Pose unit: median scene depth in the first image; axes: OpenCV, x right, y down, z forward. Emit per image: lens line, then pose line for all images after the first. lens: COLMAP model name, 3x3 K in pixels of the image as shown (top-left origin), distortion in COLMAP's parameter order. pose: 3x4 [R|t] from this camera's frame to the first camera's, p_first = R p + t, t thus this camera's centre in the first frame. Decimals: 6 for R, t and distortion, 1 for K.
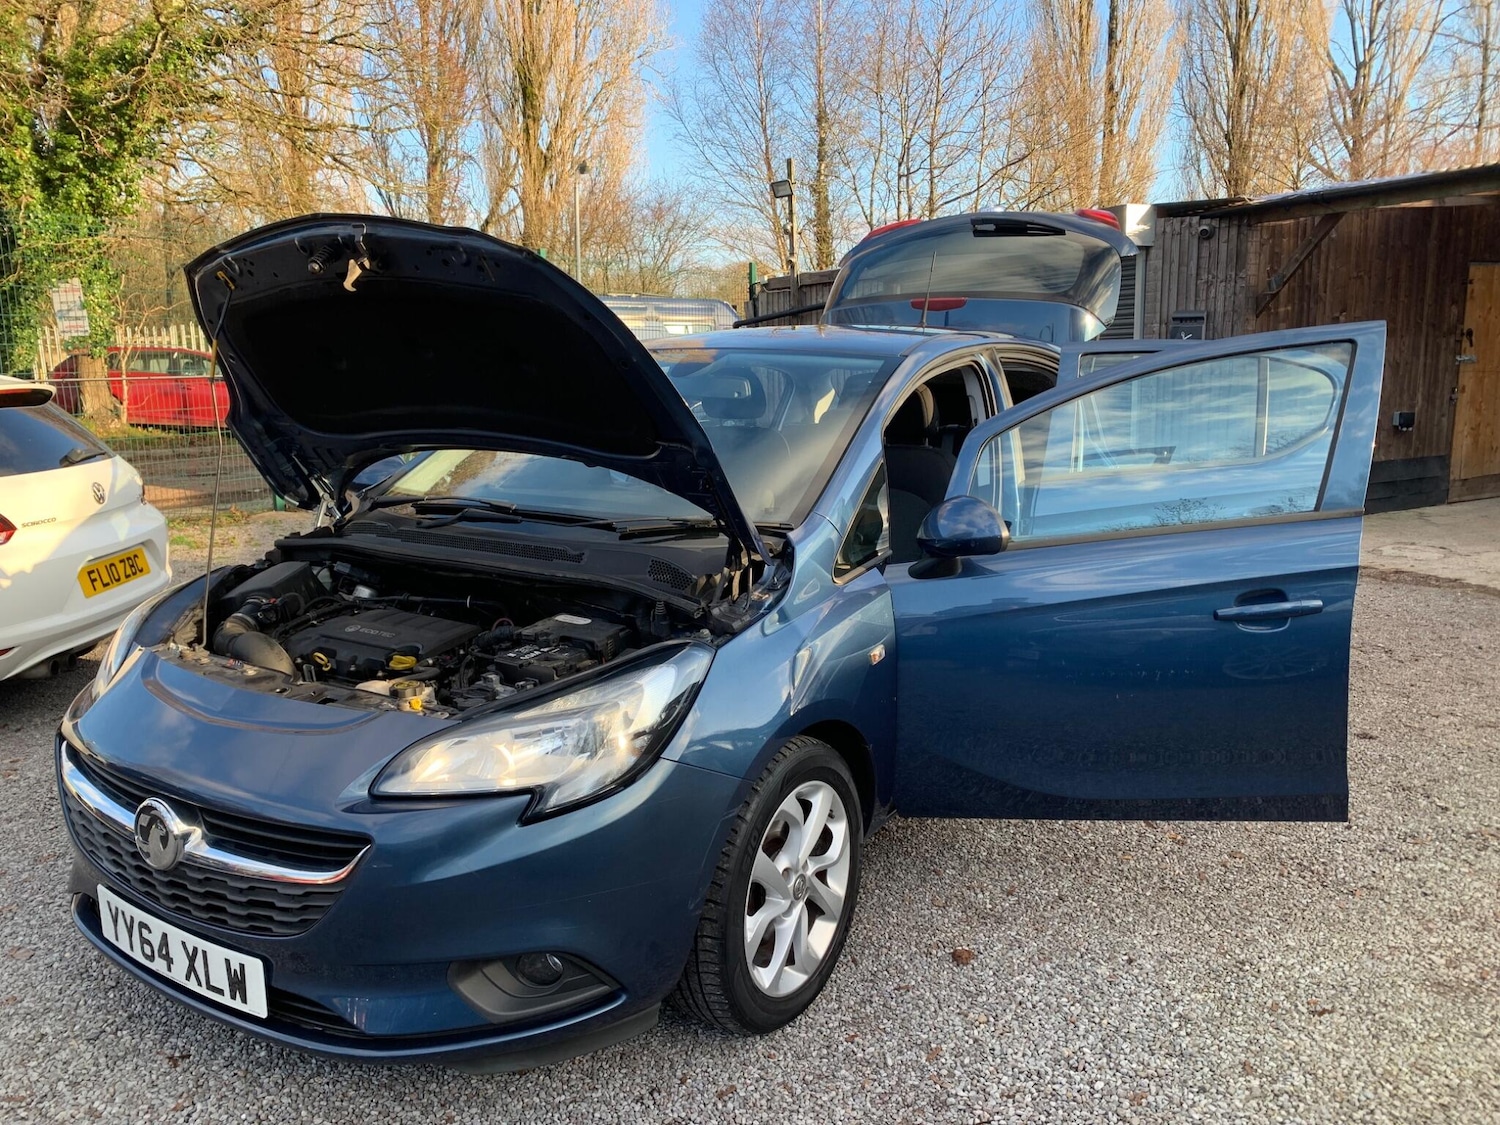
lens RADIAL K [[1144.1, 0, 735.8], [0, 1144.1, 586.5], [0, 0, 1]] dist [0.003670, -0.014391]
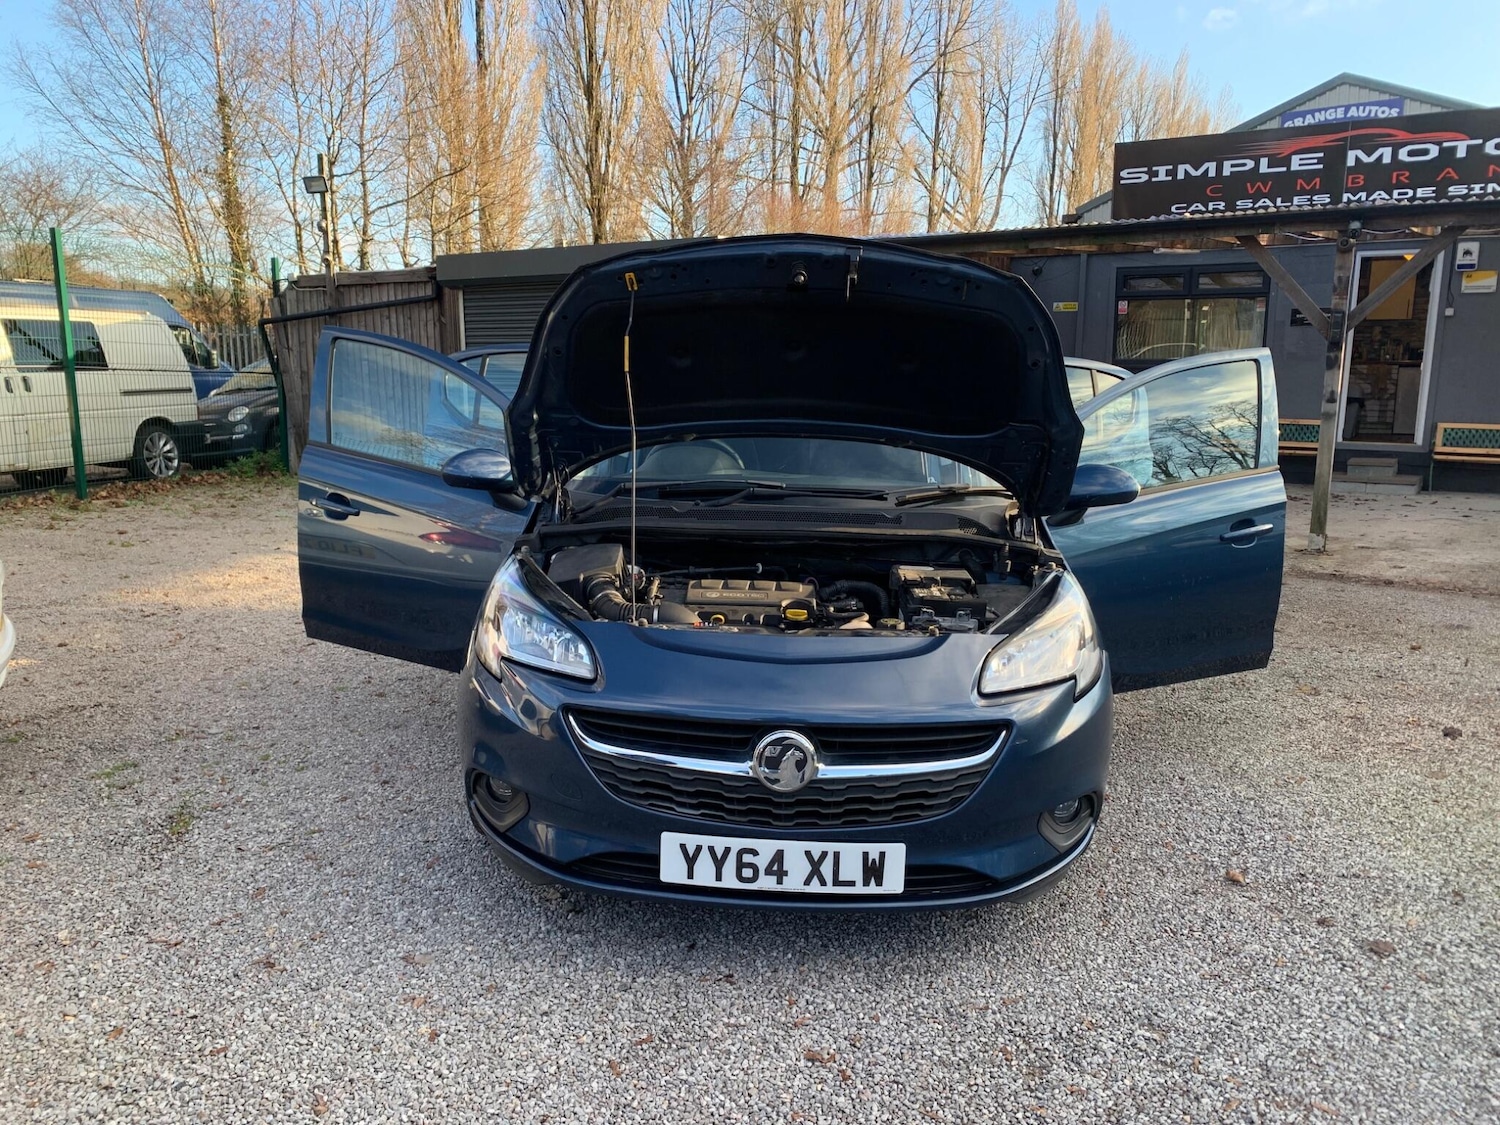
lens RADIAL K [[1144.1, 0, 737.4], [0, 1144.1, 583.2], [0, 0, 1]] dist [0.003670, -0.014391]
pose [[0.853526, -0.072826, 0.515936, -0.261680], [0.078053, 0.996882, 0.011588, 0.004520], [-0.515171, 0.030379, 0.856549, 0.006905]]
